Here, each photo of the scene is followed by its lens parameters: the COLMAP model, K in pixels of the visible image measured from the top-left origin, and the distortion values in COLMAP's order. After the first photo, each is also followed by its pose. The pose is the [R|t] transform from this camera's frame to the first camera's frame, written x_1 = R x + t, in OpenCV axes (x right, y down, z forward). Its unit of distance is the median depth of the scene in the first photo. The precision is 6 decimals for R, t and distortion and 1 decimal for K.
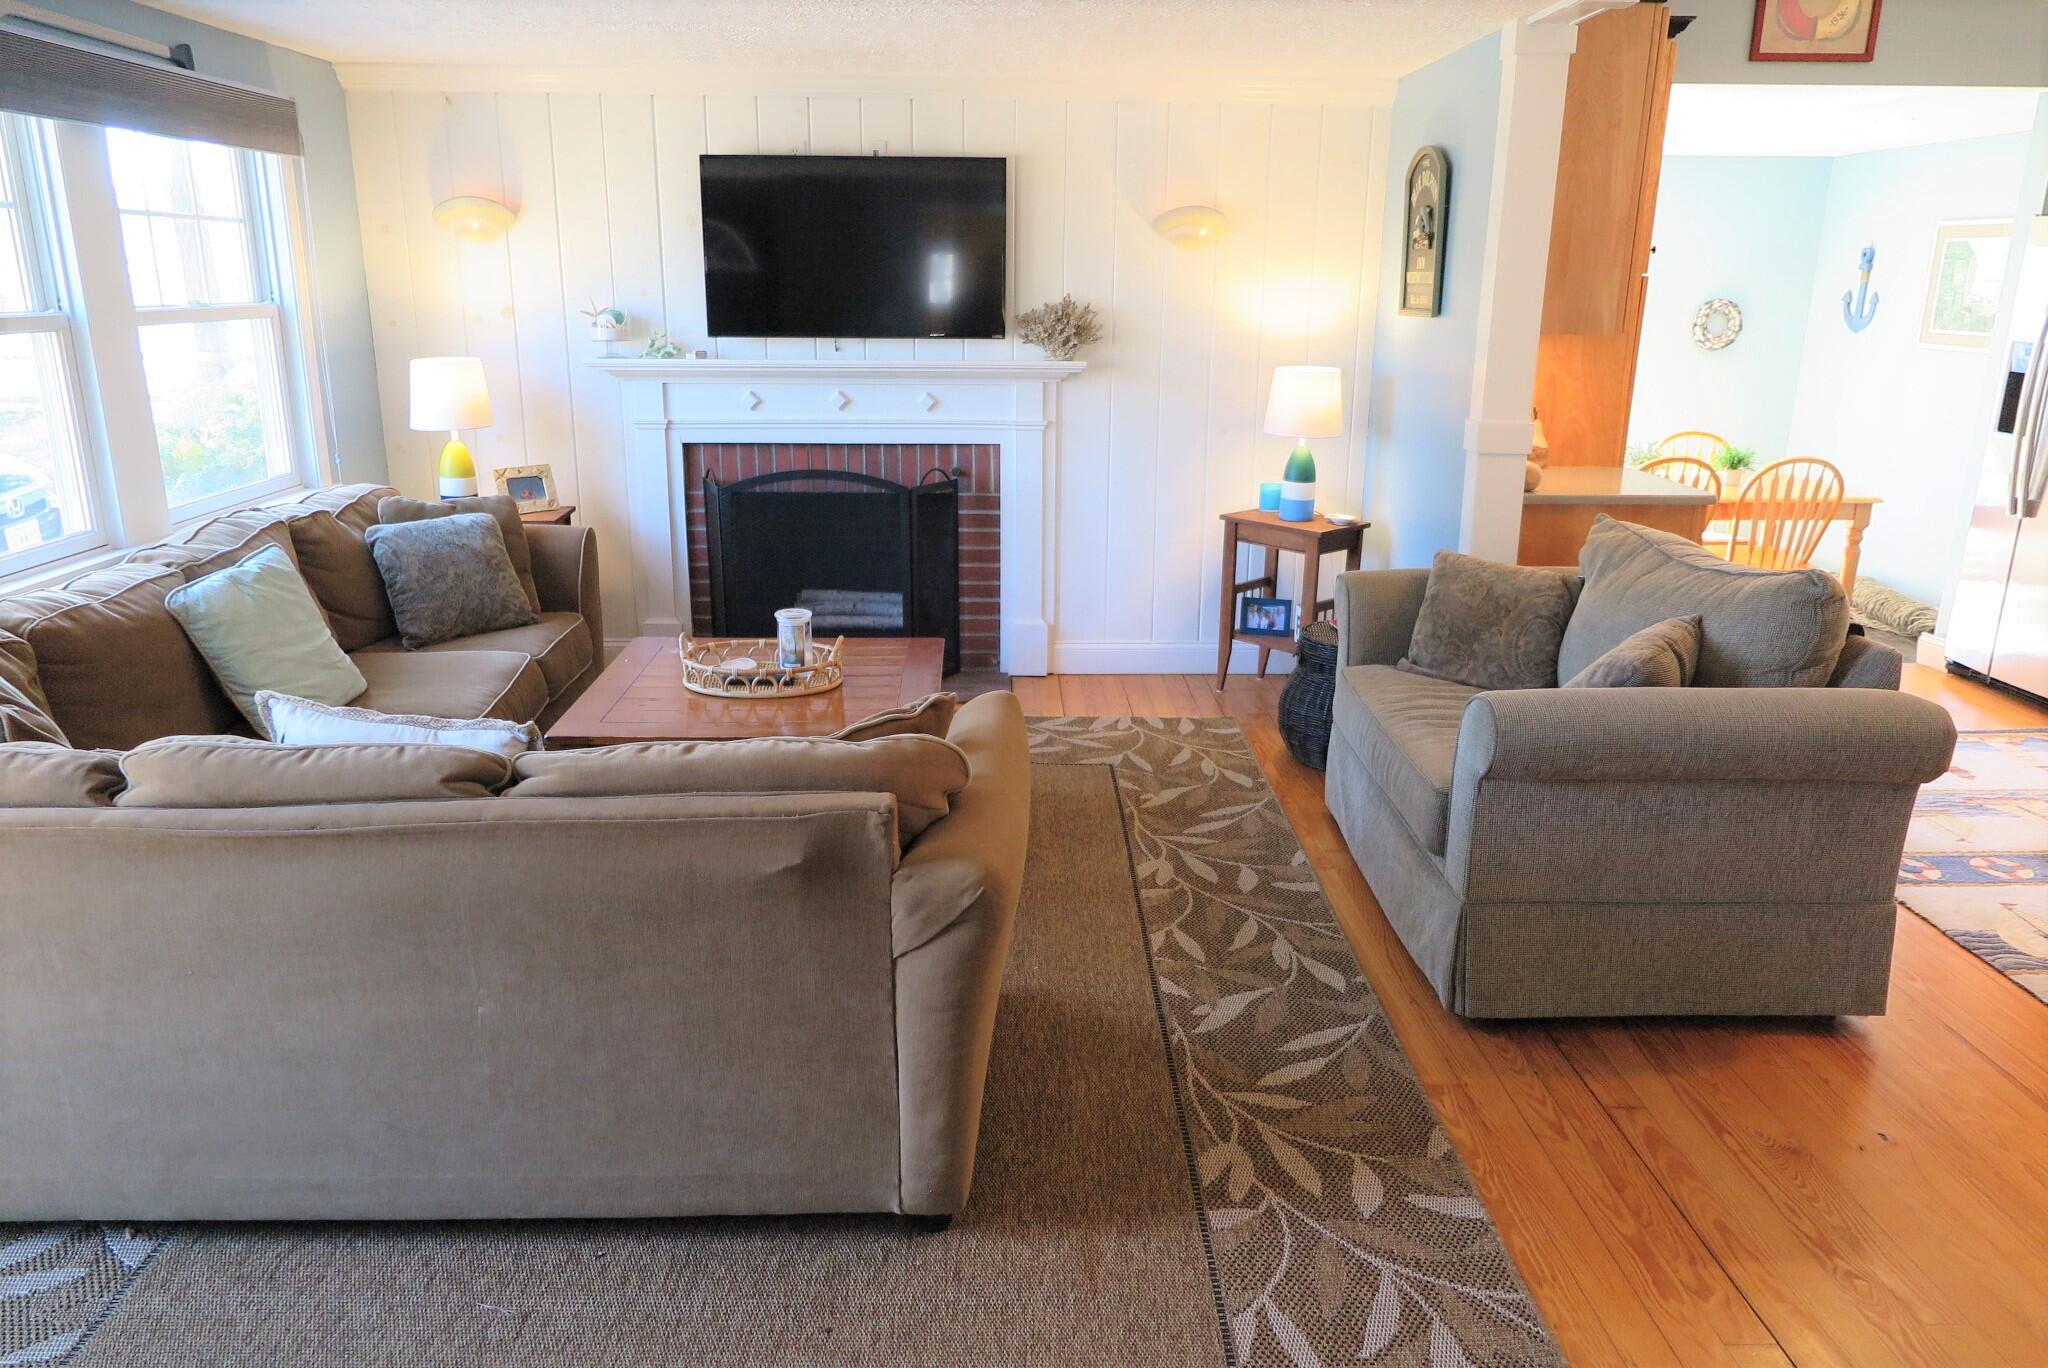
lens RADIAL K [[1405.5, 0, 1024.0], [0, 1405.5, 684.0], [0, 0, 1]] dist [-0.004678, 0.000974]
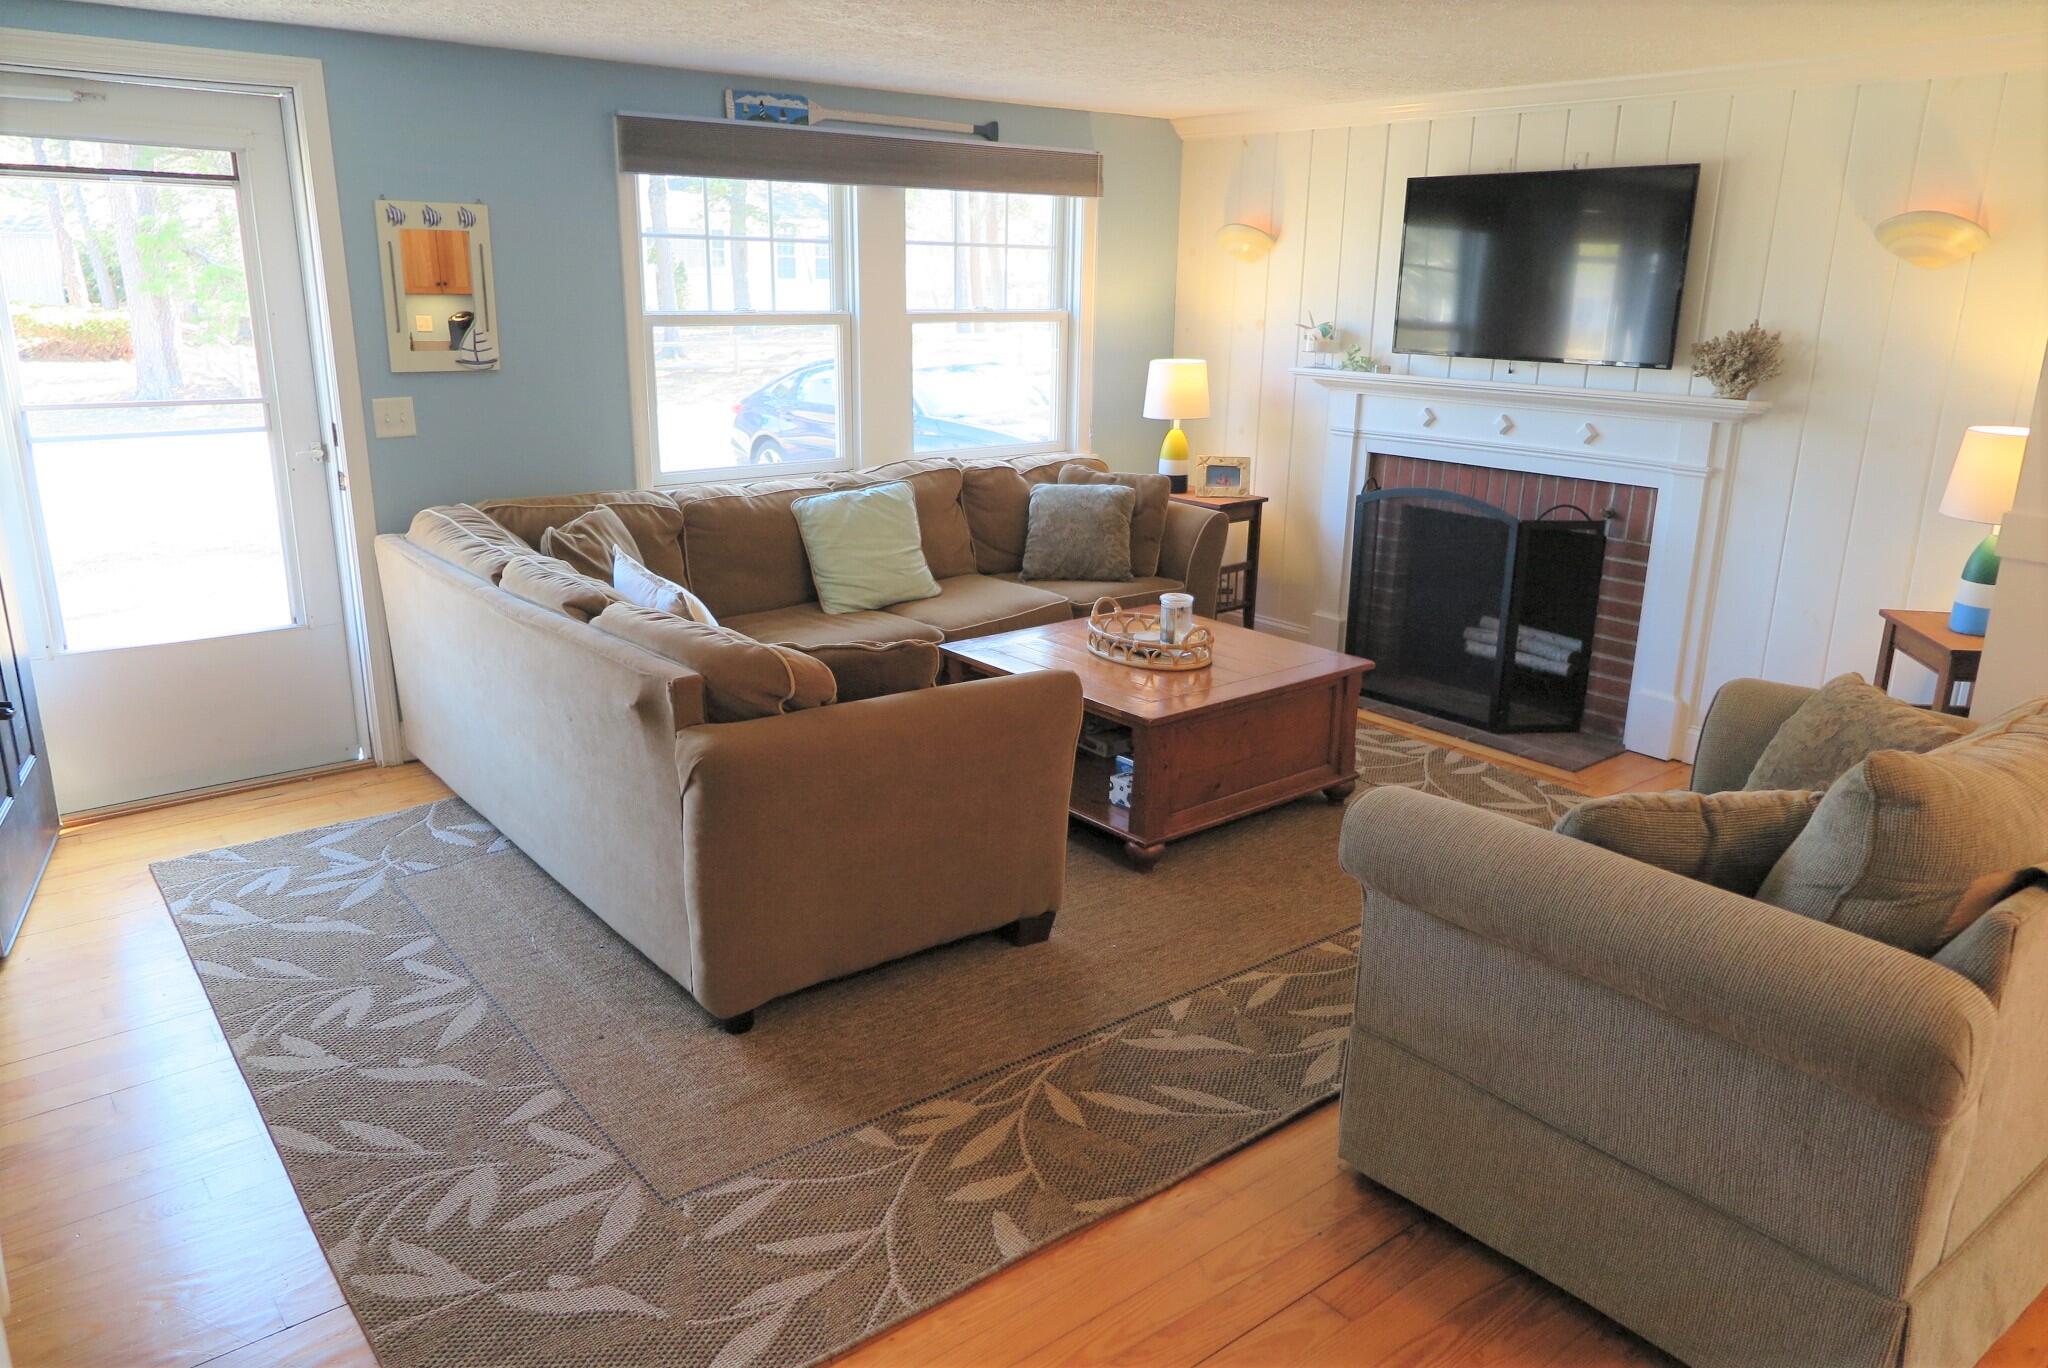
lens RADIAL K [[1408.0, 0, 1024.0], [0, 1408.0, 684.0], [0, 0, 1]] dist [-0.016067, 0.000040]
pose [[0.610281, 0.220387, -0.760912, 0.452116], [-0.230817, 0.968315, 0.095334, -0.045683], [0.757813, 0.117451, 0.641814, 0.154415]]
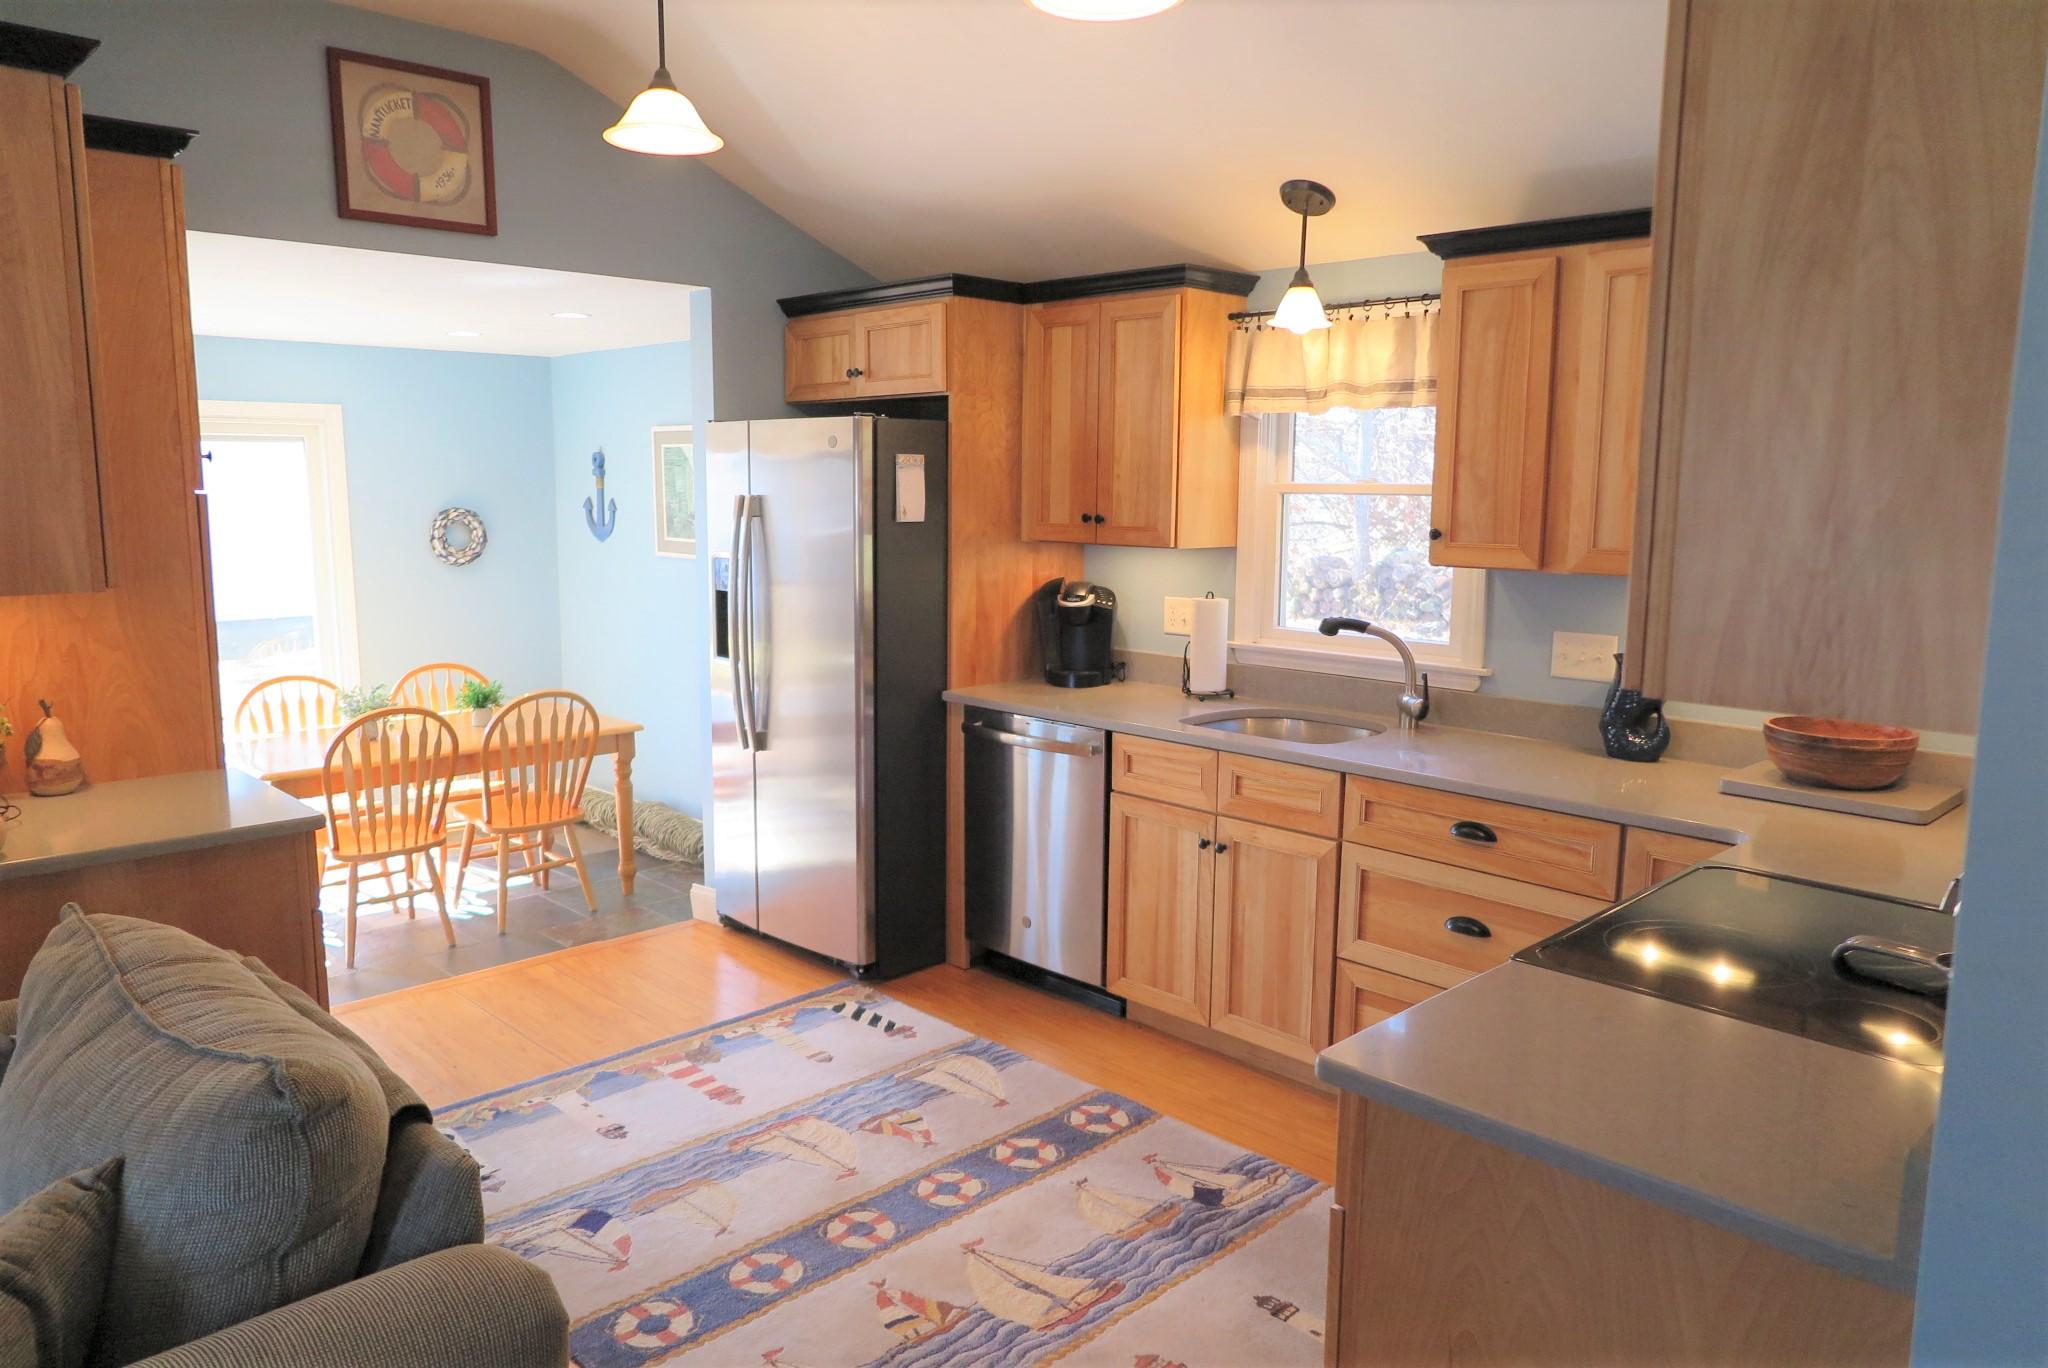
lens RADIAL K [[1408.0, 0, 1024.0], [0, 1408.0, 684.0], [0, 0, 1]] dist [-0.016067, 0.000040]
pose [[0.728368, -0.100308, 0.677804, 0.238629], [0.190007, 0.979999, -0.059152, -0.076116], [-0.658314, 0.171872, 0.732859, 0.230595]]
